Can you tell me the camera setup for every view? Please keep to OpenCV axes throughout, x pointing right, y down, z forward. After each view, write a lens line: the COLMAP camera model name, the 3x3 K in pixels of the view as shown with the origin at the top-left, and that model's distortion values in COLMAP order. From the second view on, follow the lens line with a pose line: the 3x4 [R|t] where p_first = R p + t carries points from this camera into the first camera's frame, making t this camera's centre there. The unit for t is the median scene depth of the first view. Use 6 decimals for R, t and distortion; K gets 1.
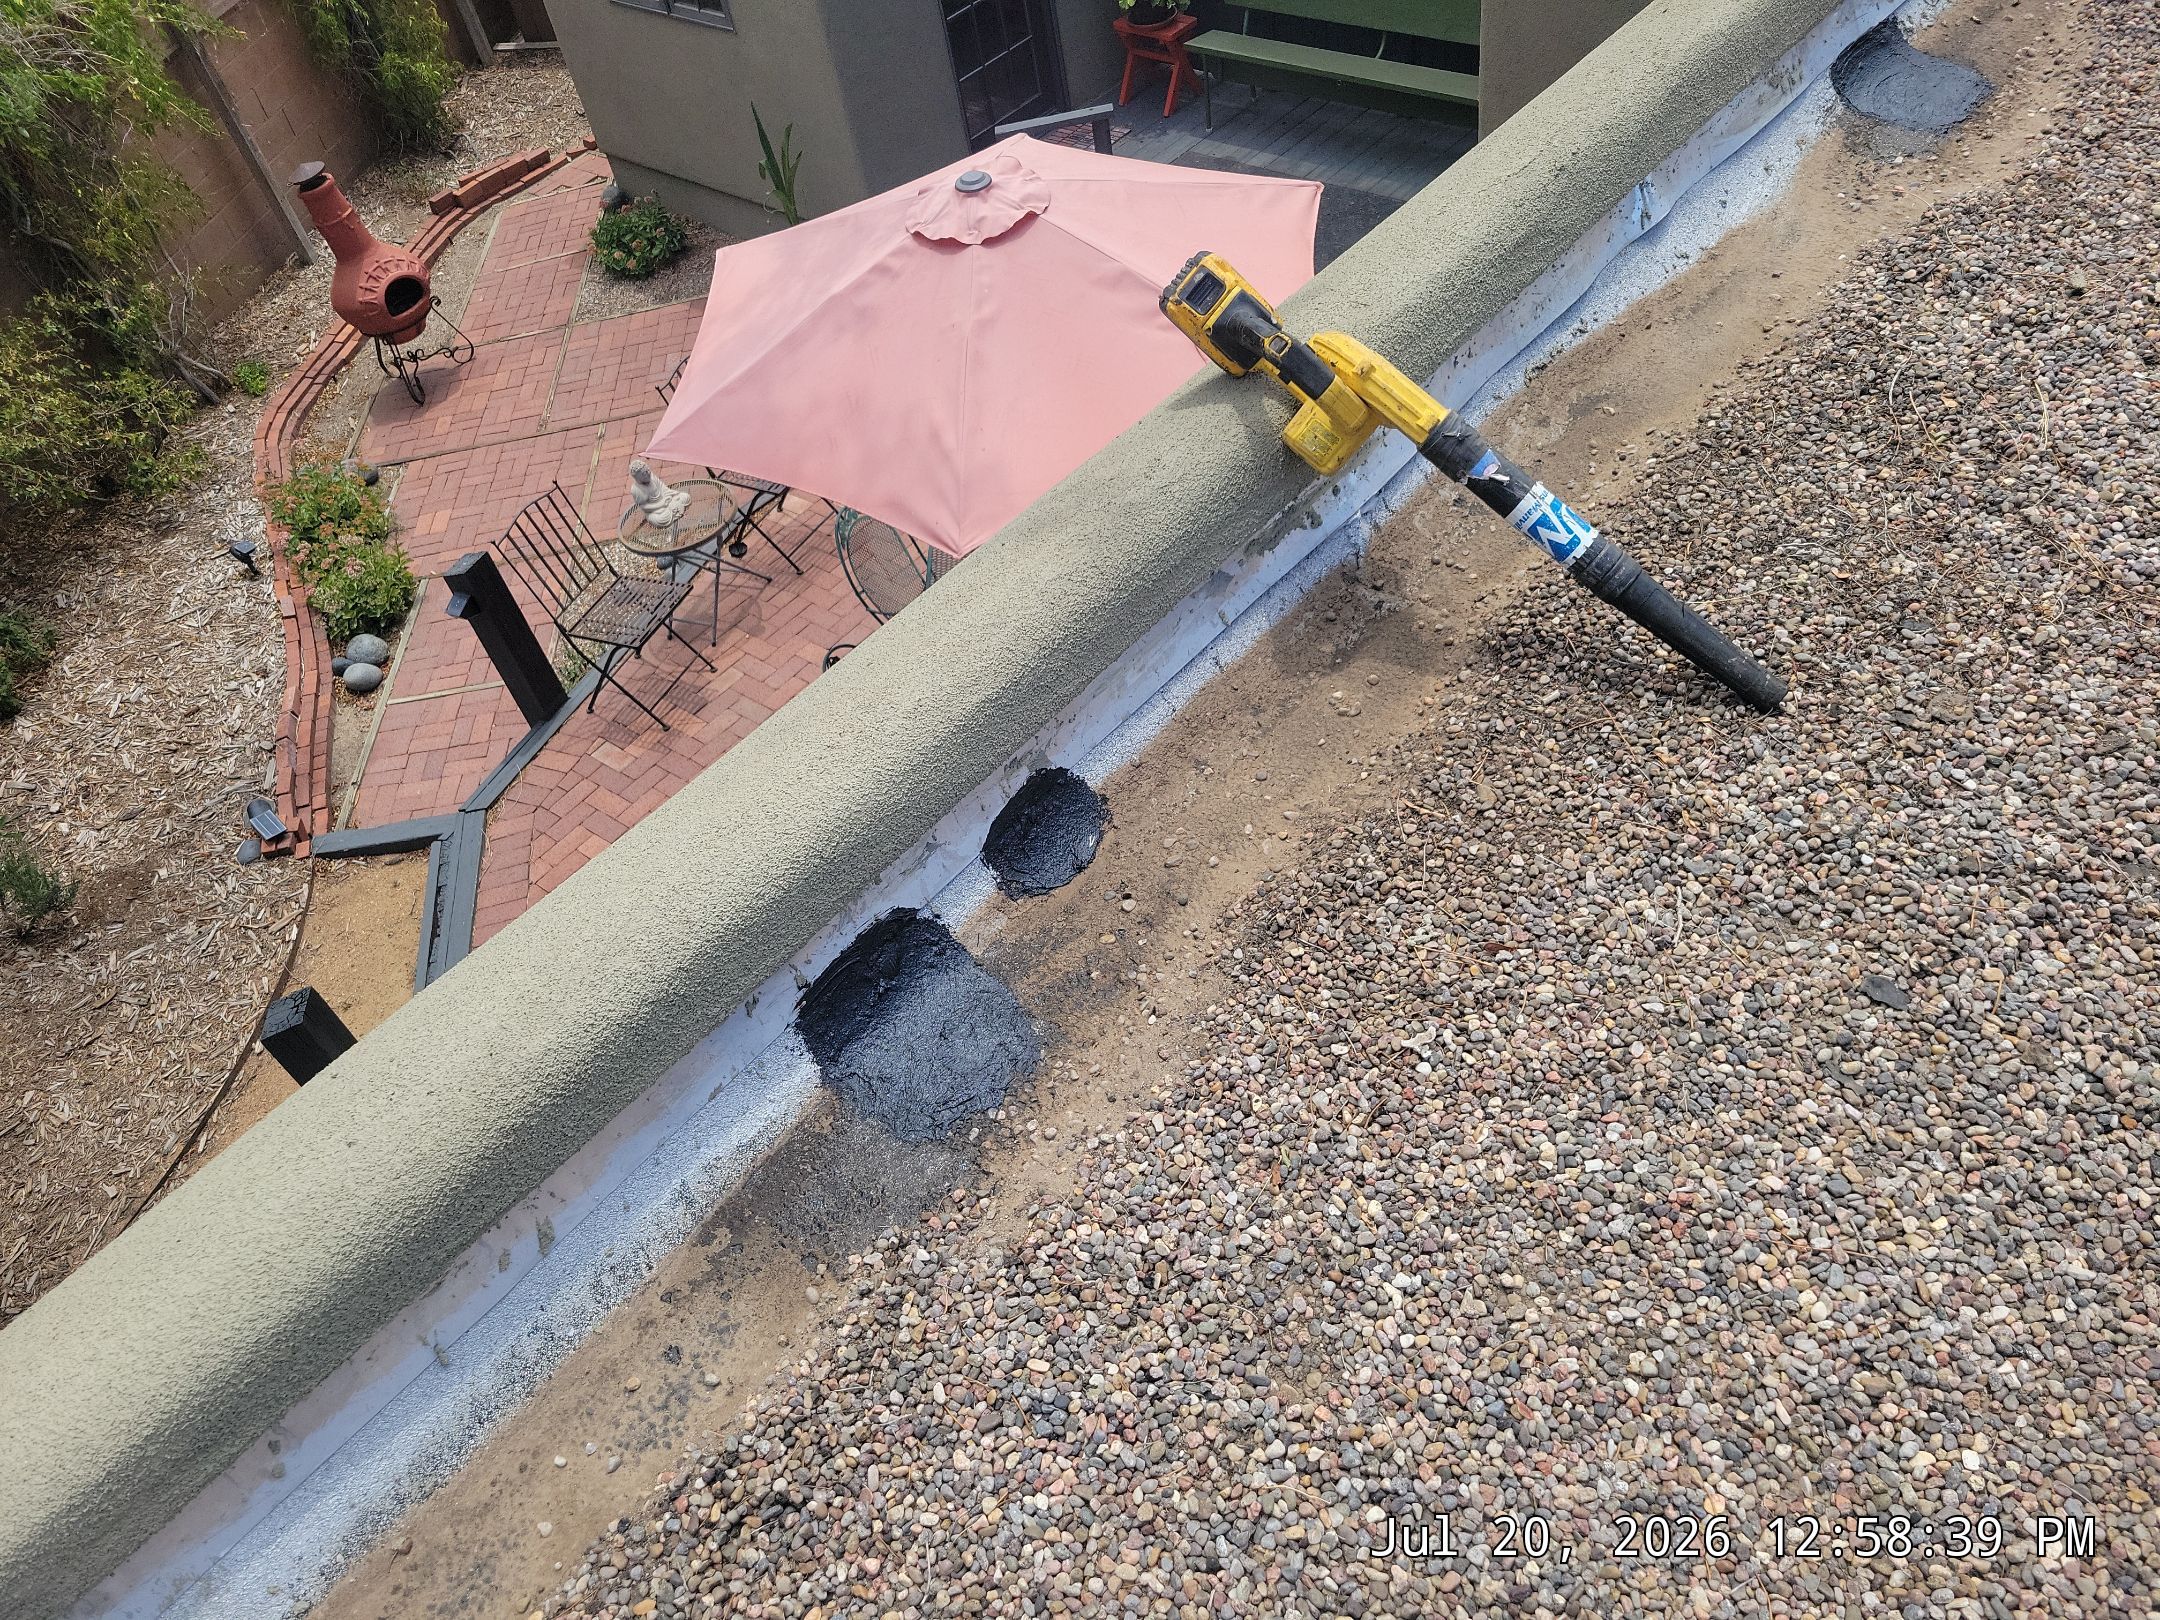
lens RADIAL K [[1661.5, 0, 1035.3], [0, 1661.5, 815.6], [0, 0, 1]] dist [0.081827, -0.062868]
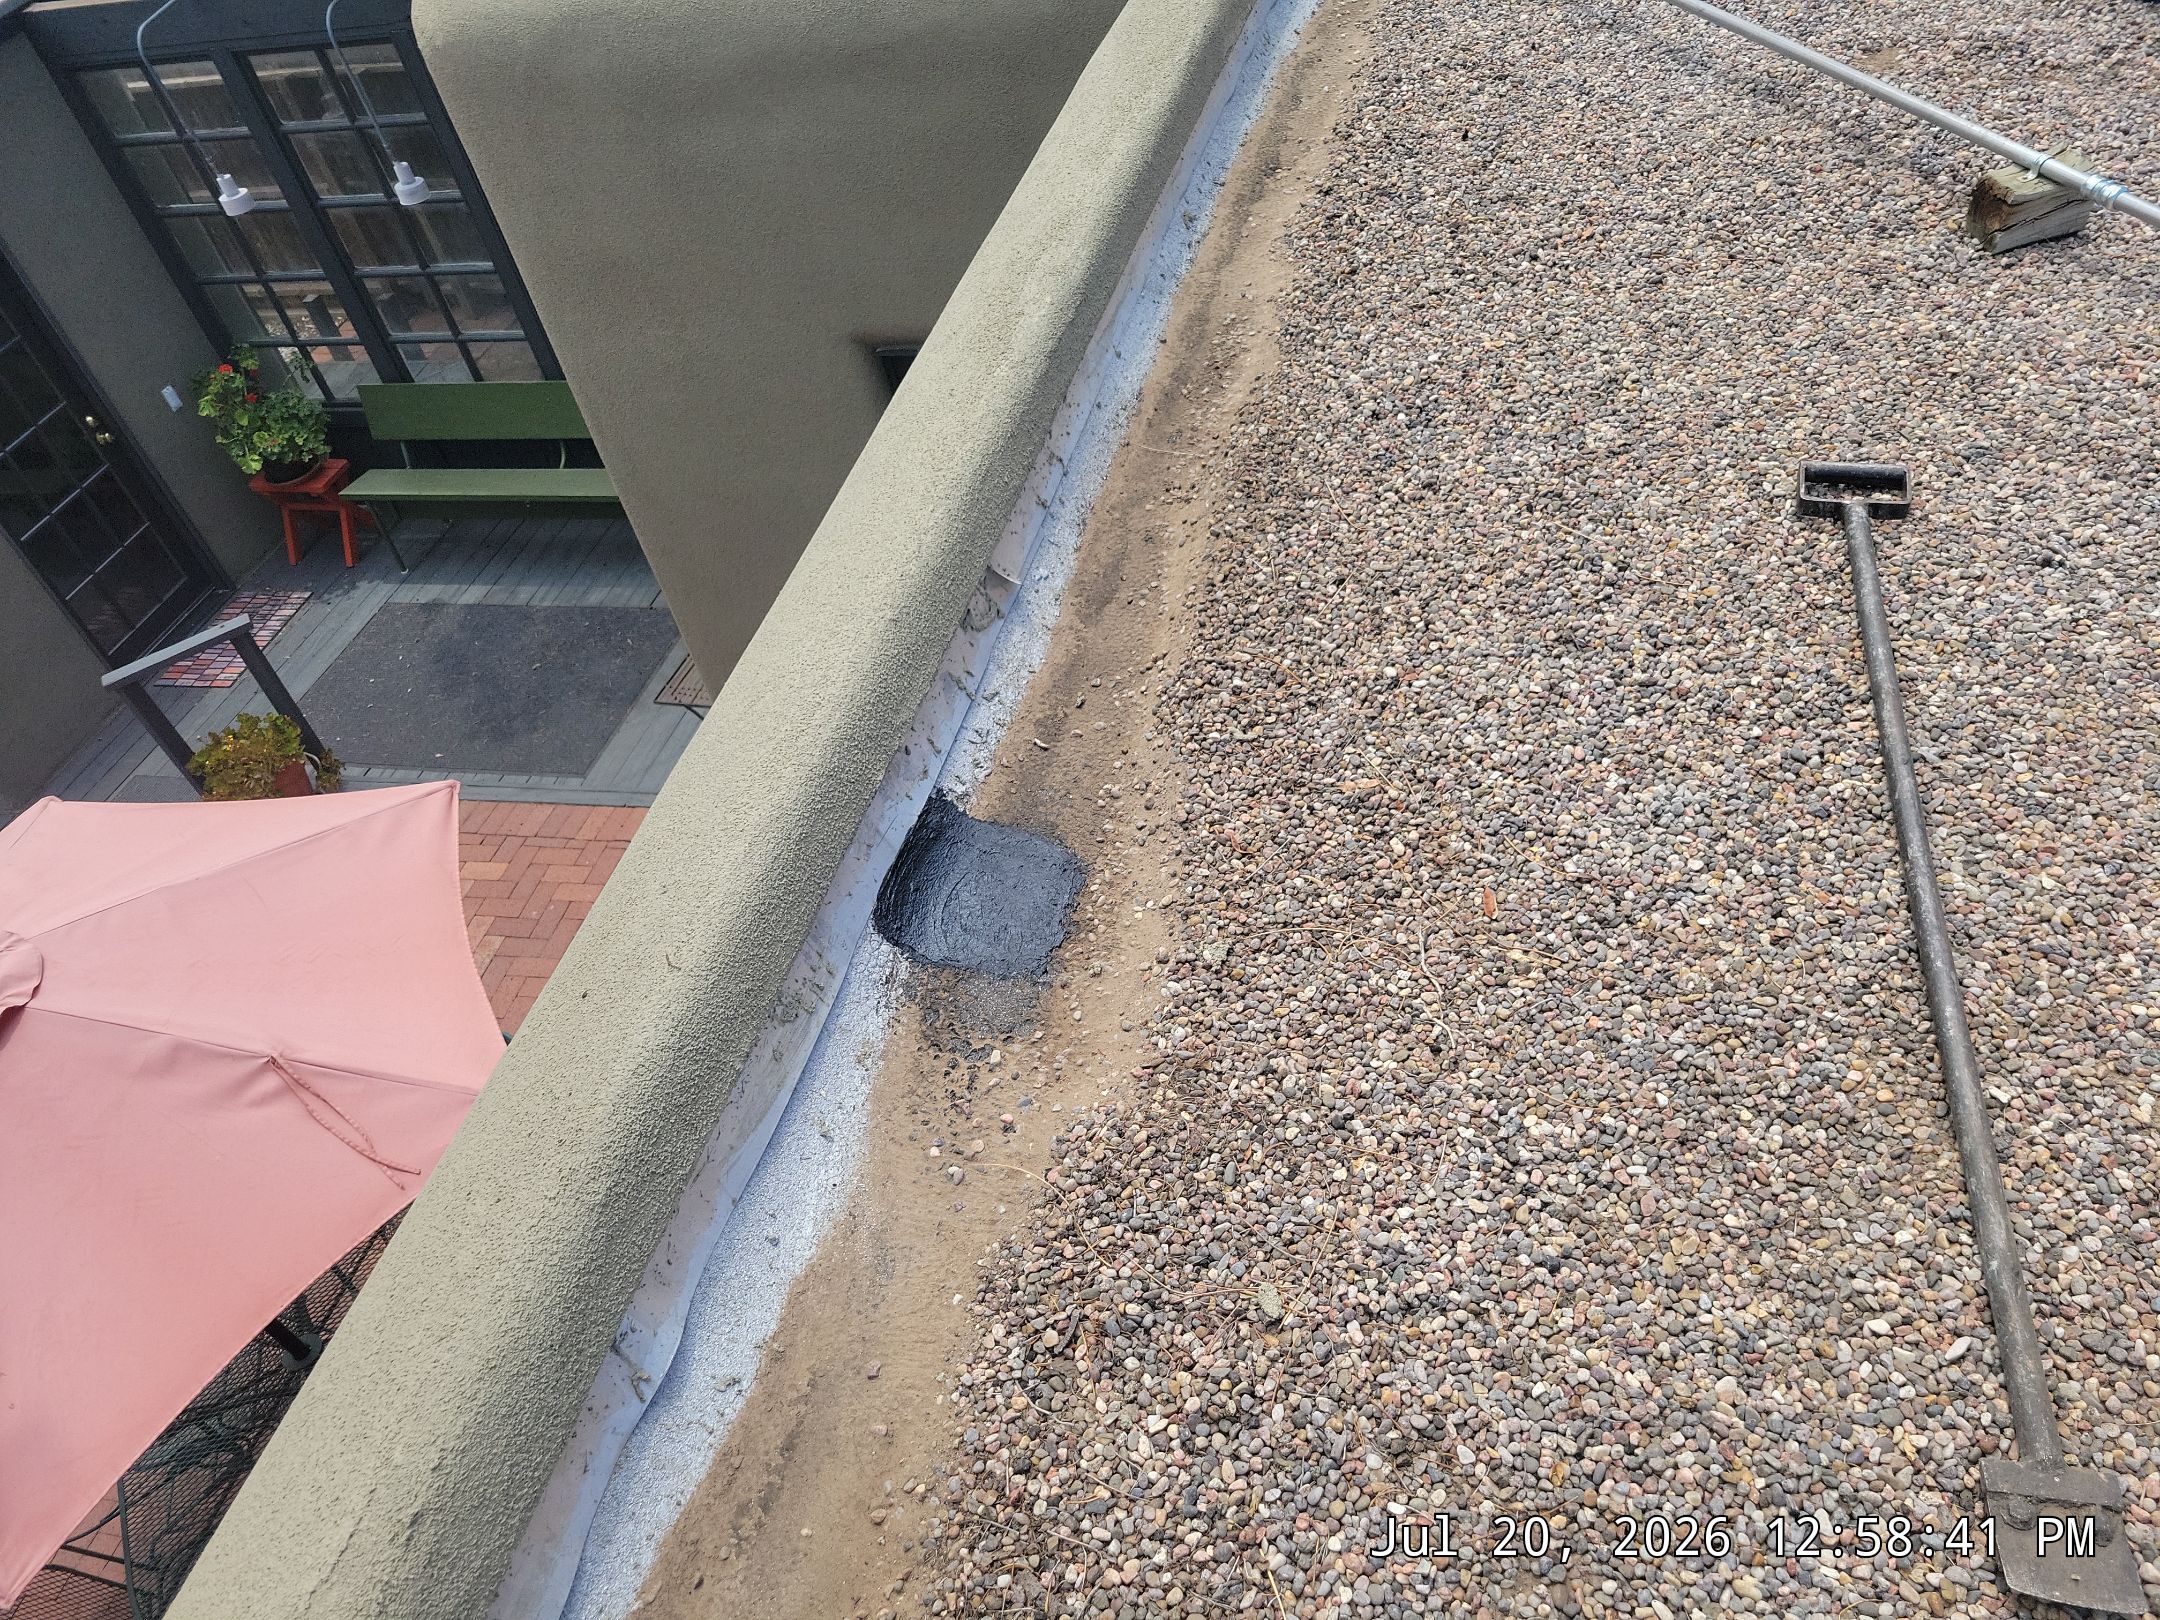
lens RADIAL K [[1669.8, 0, 1127.9], [0, 1669.8, 778.9], [0, 0, 1]] dist [0.064635, -0.050762]
pose [[0.883561, -0.315027, 0.346522, 0.343504], [0.357215, 0.931849, -0.063671, -0.417762], [-0.302849, 0.180040, 0.935878, 0.308024]]
